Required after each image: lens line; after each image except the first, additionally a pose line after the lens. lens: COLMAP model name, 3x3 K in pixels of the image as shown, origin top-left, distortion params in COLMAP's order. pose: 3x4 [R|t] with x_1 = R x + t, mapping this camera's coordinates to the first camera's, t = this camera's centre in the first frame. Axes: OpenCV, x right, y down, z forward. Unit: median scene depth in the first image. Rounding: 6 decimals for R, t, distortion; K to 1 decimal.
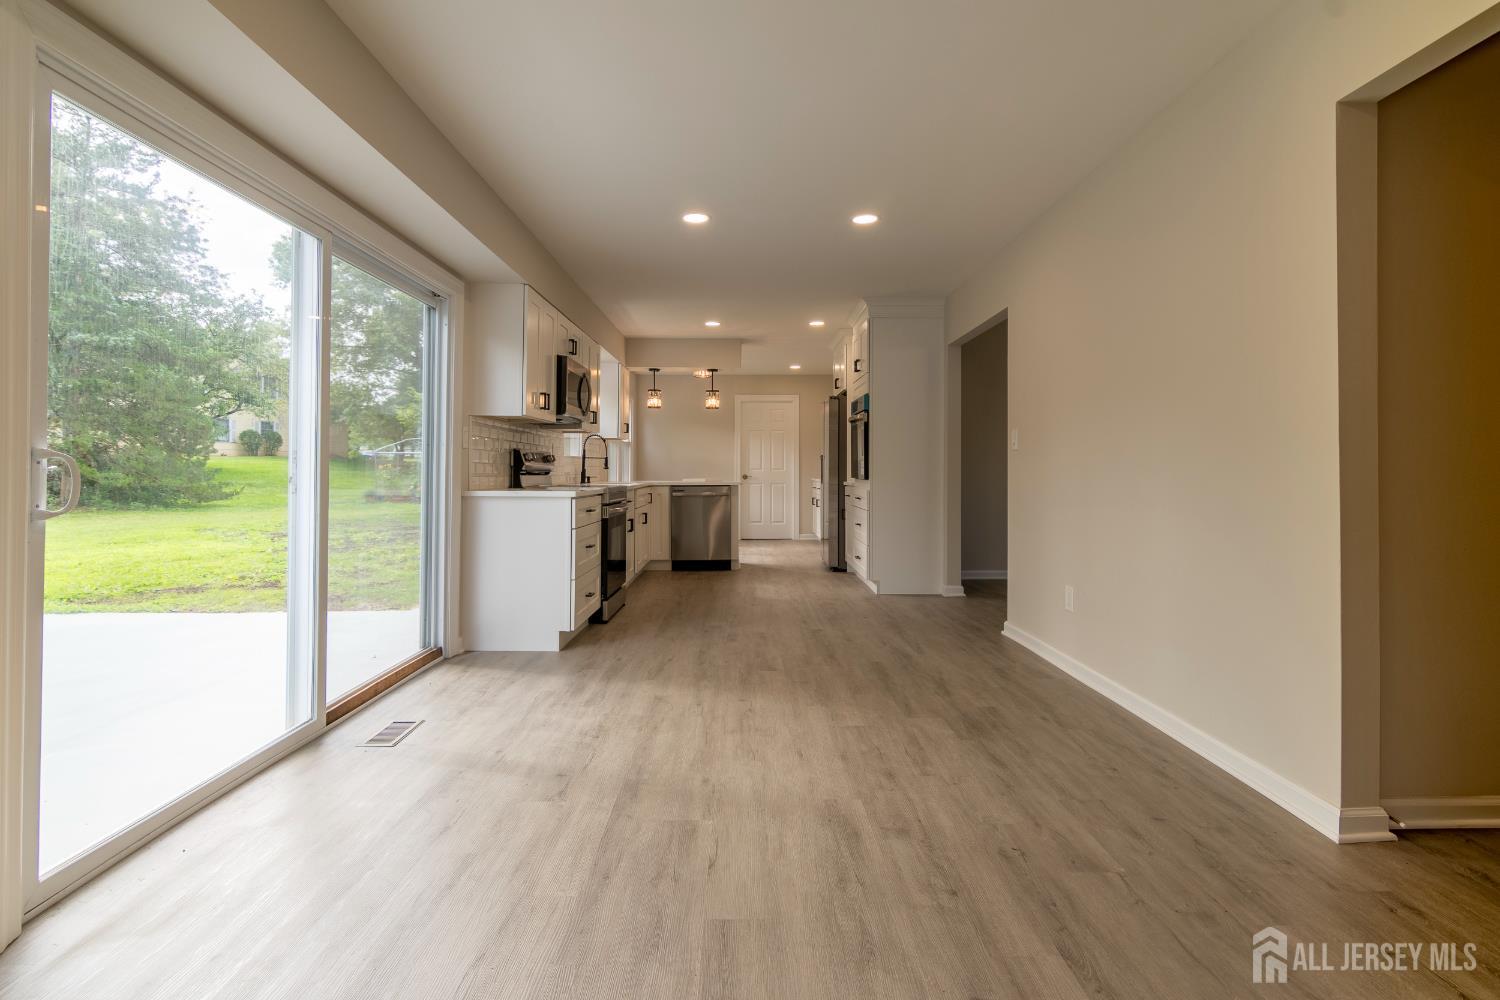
lens RADIAL K [[731.9, 0, 751.2], [0, 731.9, 465.5], [0, 0, 1]] dist [-0.003486, 0.002387]
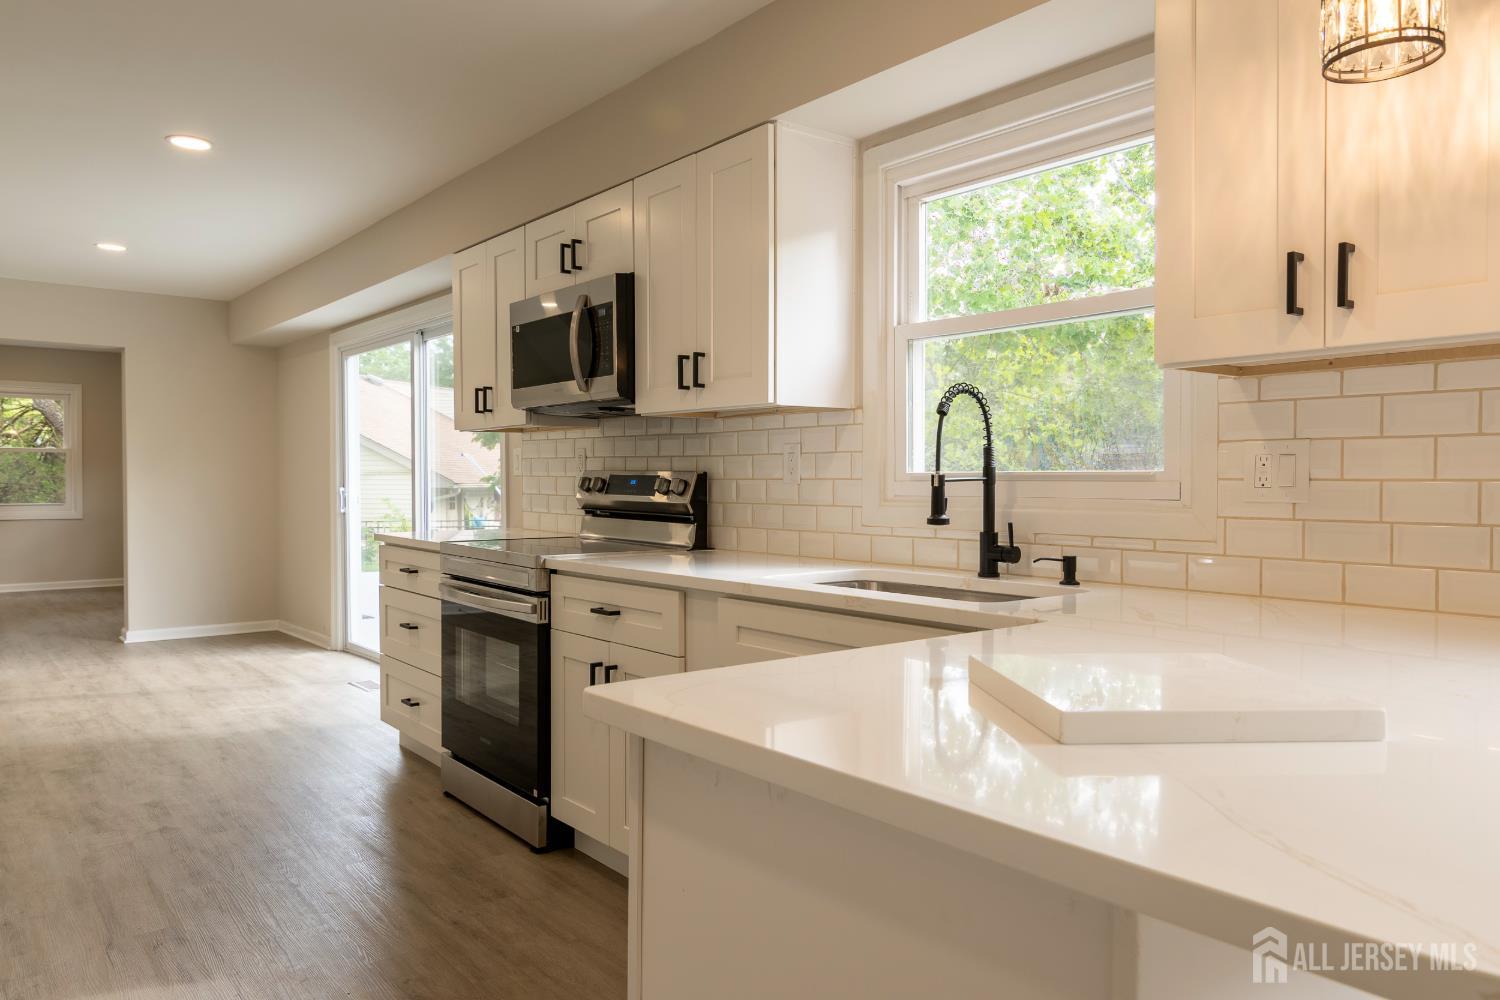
lens RADIAL K [[1059.3, 0, 736.9], [0, 1059.3, 493.6], [0, 0, 1]] dist [-0.010376, 0.010320]
pose [[-0.790516, 0.006484, -0.612407, 0.074431], [0.000835, 0.999954, 0.009510, -0.008938], [0.612441, 0.007006, -0.790485, 1.247400]]
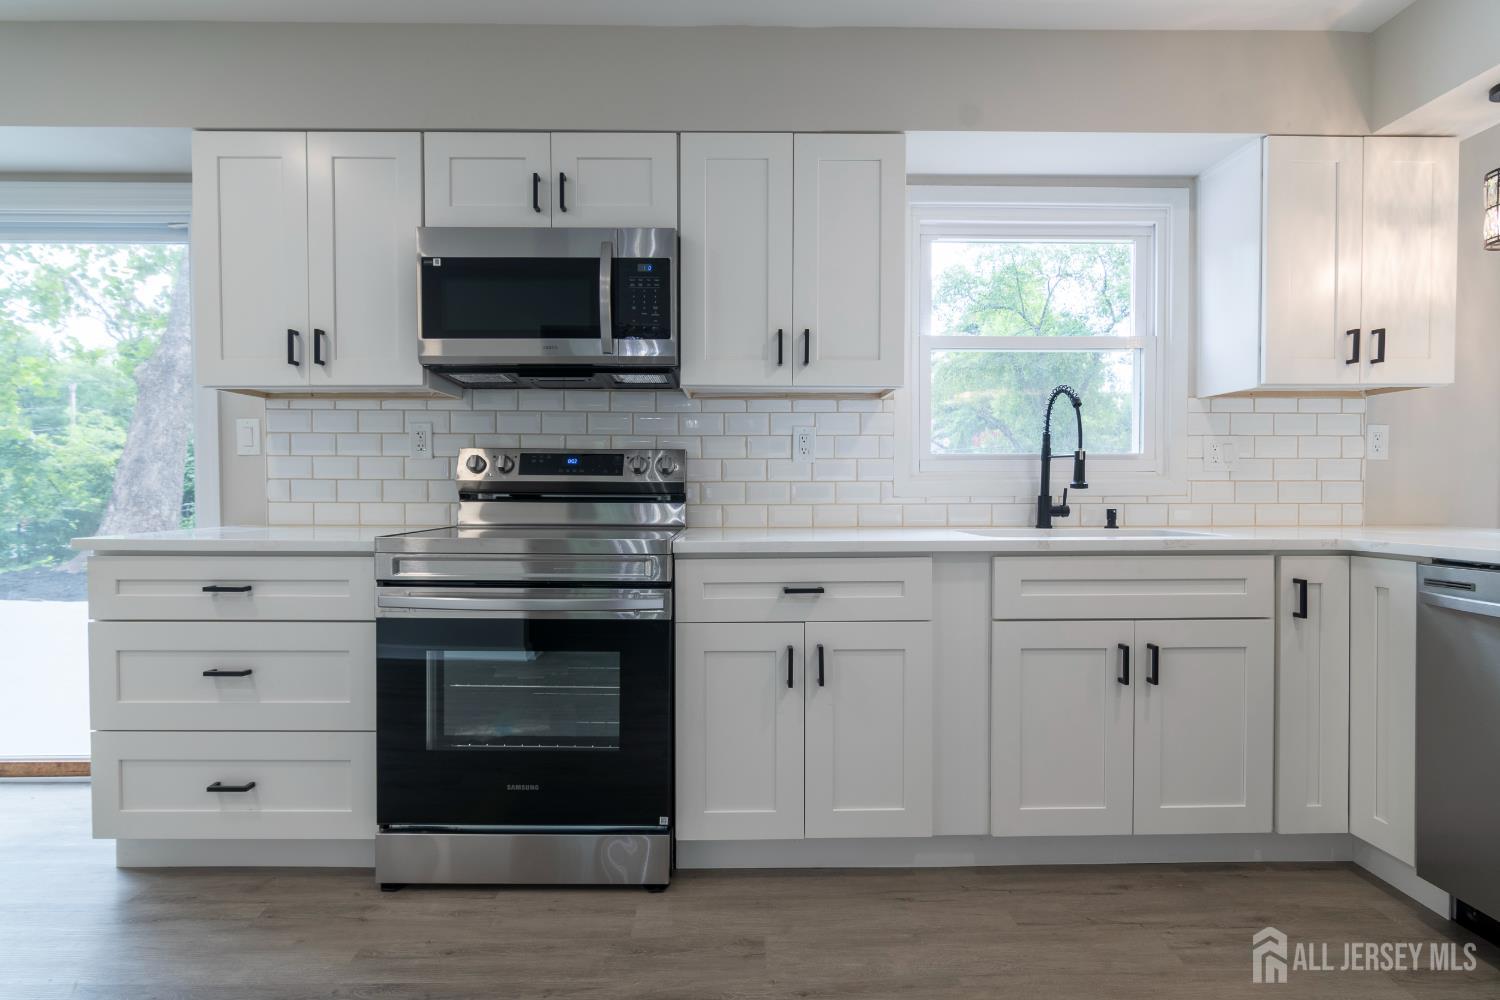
lens RADIAL K [[745.4, 0, 747.4], [0, 745.4, 503.5], [0, 0, 1]] dist [-0.000727, 0.001670]
pose [[0.015686, 0.020969, -0.999657, 0.136923], [0.005982, 0.999760, 0.021065, 0.003651], [0.999859, -0.006311, 0.015557, 0.848812]]
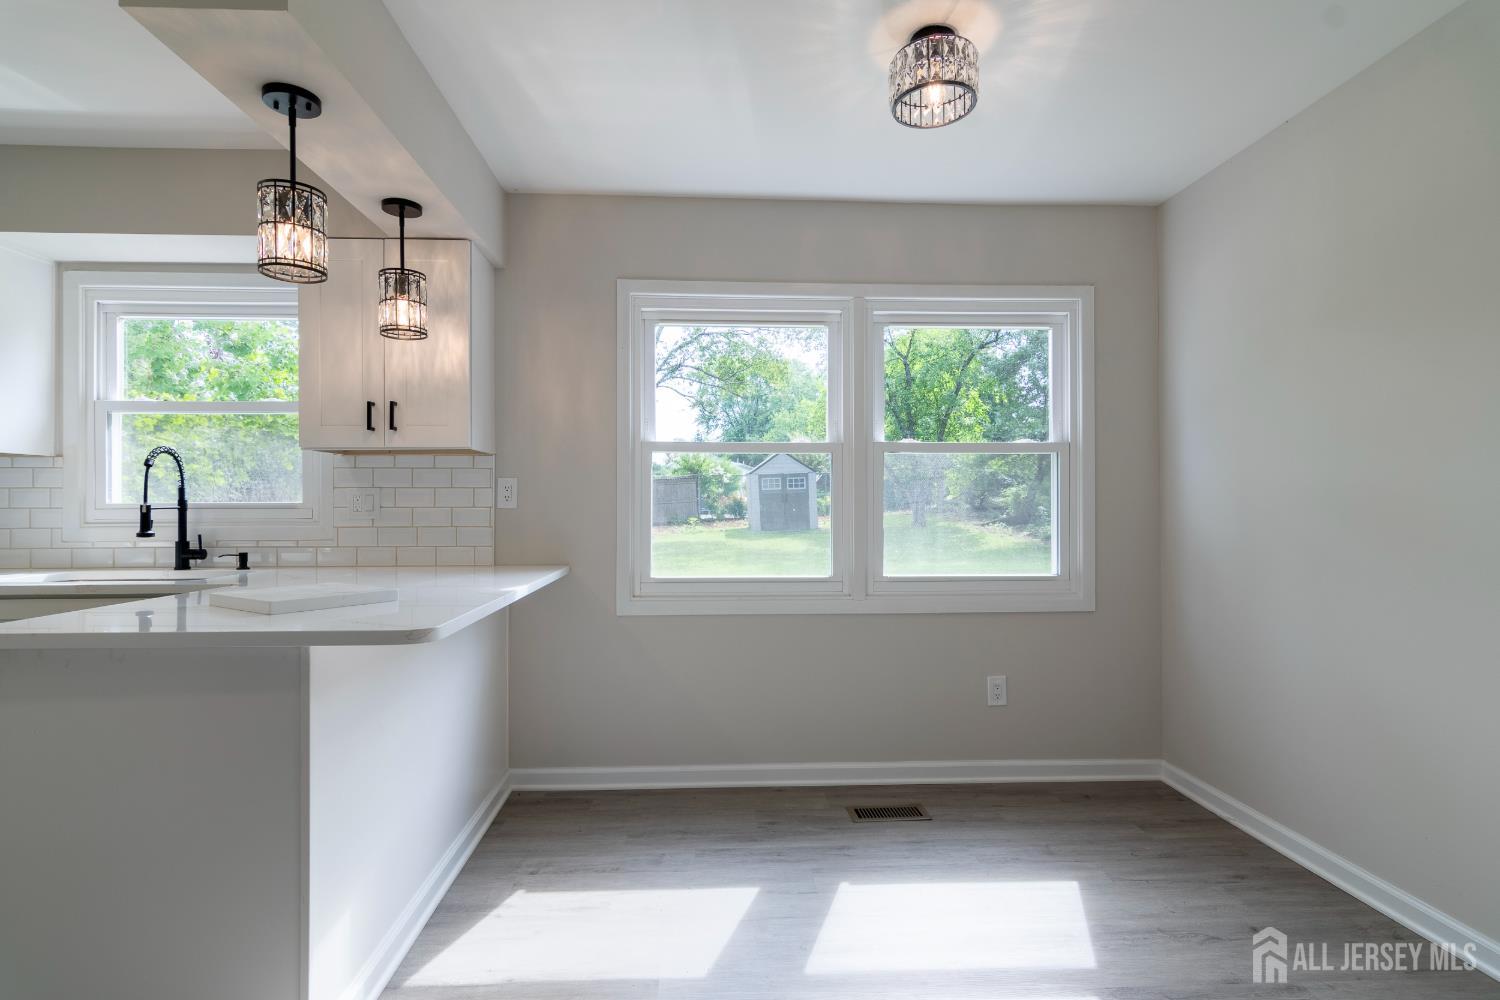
lens RADIAL K [[731.9, 0, 747.2], [0, 731.9, 504.5], [0, 0, 1]] dist [-0.003486, 0.002387]
pose [[0.032133, -0.004137, -0.999475, 0.197087], [0.007067, 0.999967, -0.003912, -0.008338], [0.999459, -0.006938, 0.032161, 1.310783]]
